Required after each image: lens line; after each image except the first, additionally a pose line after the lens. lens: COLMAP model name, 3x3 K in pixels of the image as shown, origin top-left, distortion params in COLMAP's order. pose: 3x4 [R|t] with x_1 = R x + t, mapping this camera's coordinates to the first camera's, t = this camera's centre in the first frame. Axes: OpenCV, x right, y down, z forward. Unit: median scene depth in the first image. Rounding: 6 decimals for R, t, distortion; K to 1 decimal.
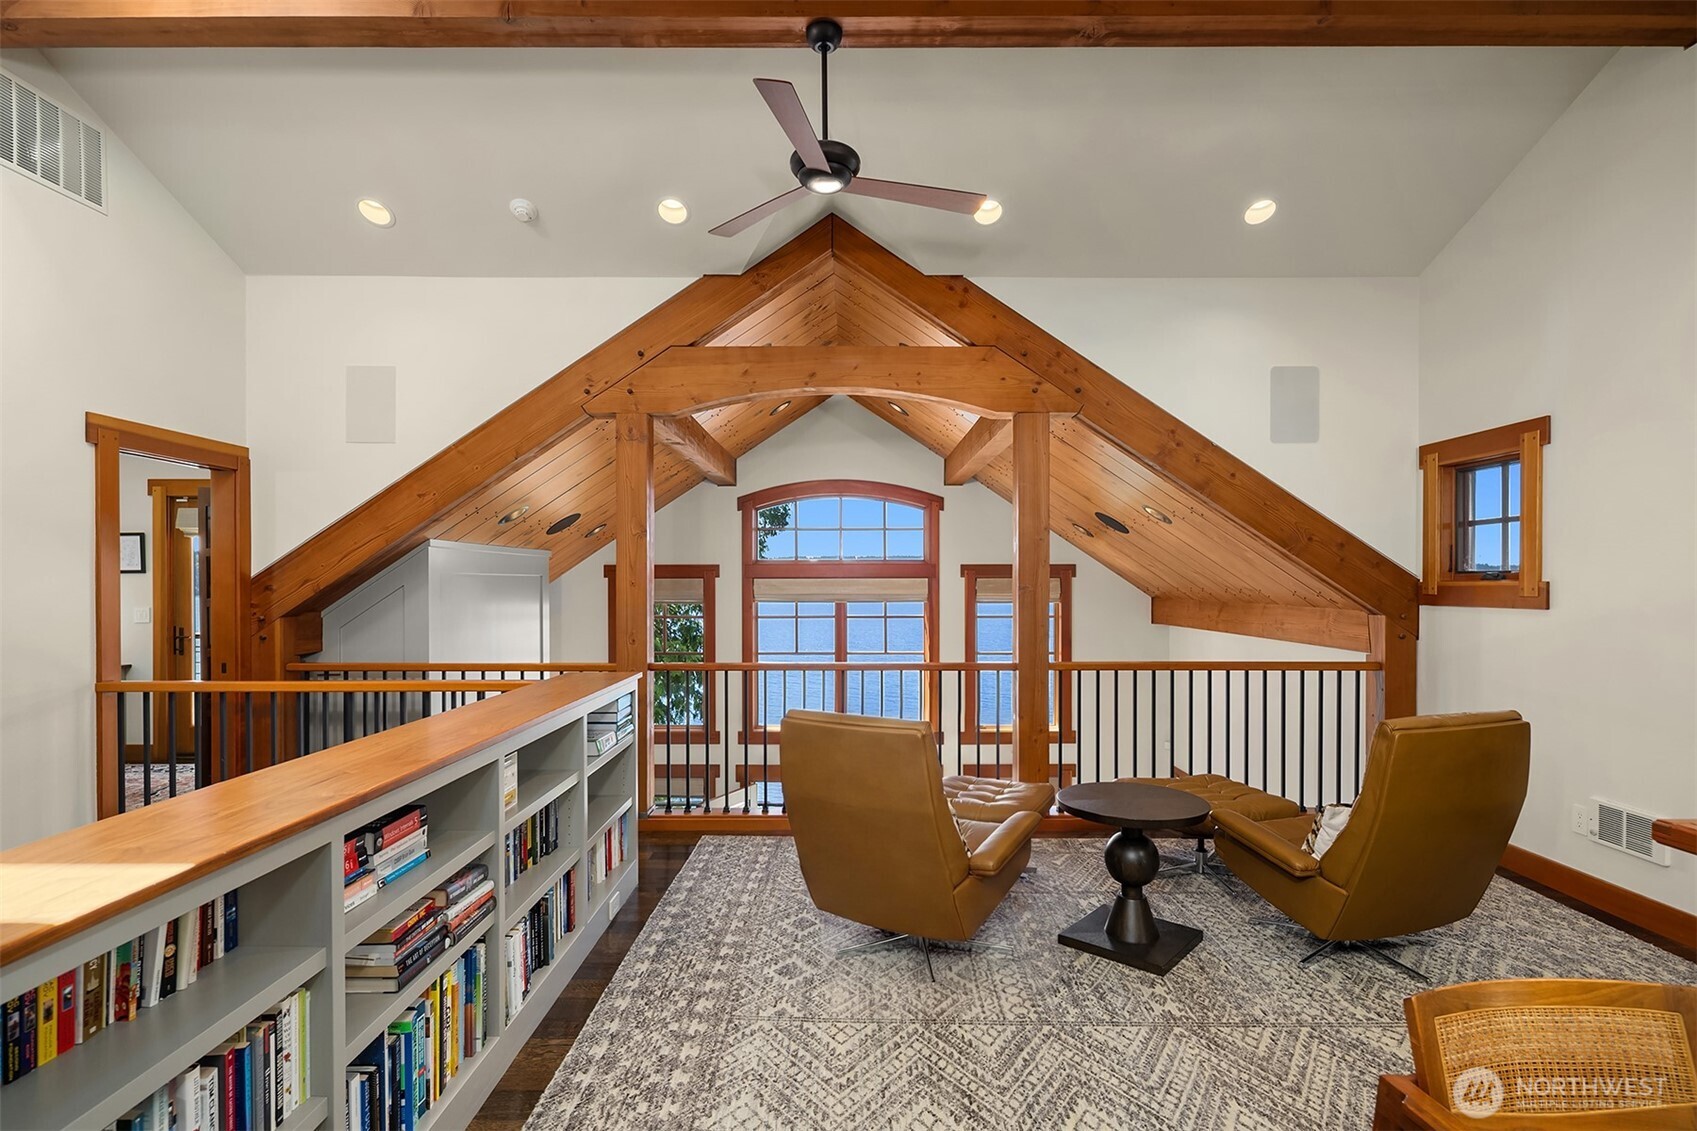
lens RADIAL K [[827.1, 0, 848.6], [0, 827.1, 588.0], [0, 0, 1]] dist [0.001028, -0.000109]
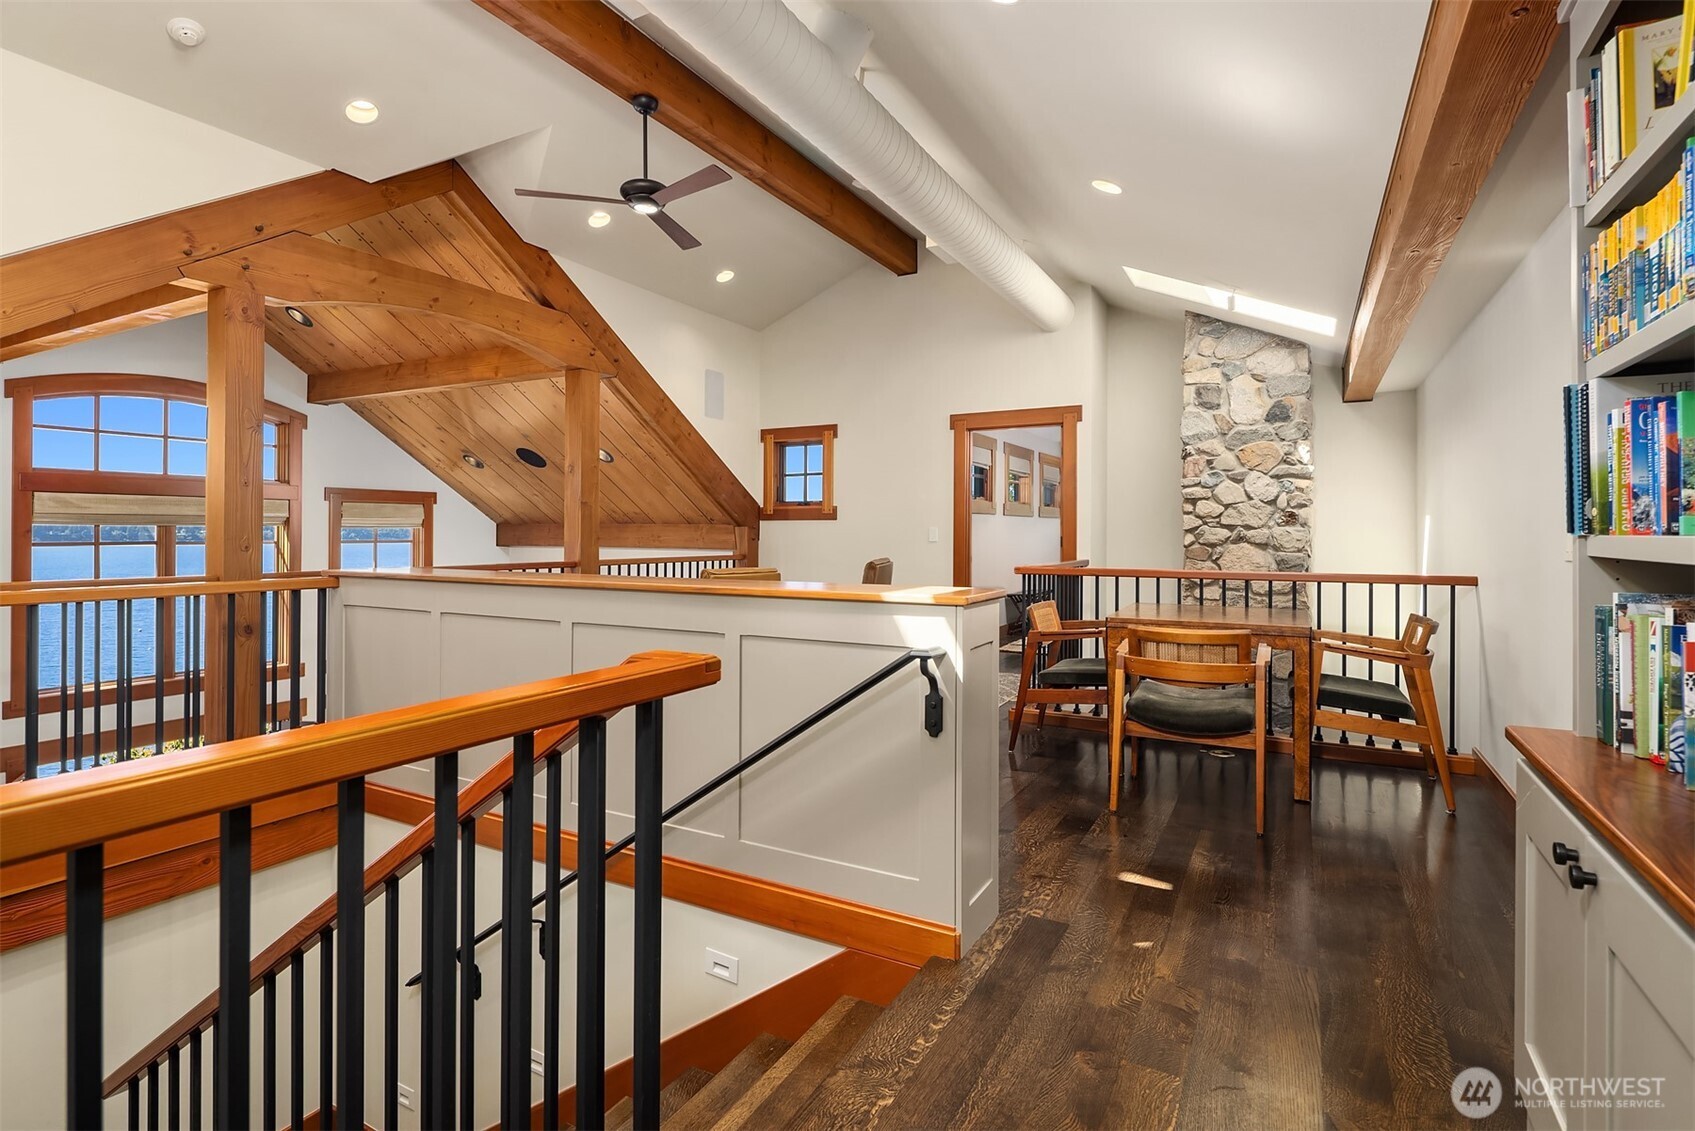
lens RADIAL K [[828.0, 0, 847.7], [0, 828.0, 531.5], [0, 0, 1]] dist [-0.000484, -0.000524]
pose [[0.477698, 0.003784, 0.878516, -0.745497], [0.002659, 0.999980, -0.005753, 0.053476], [-0.878520, 0.005084, 0.477679, 0.009709]]
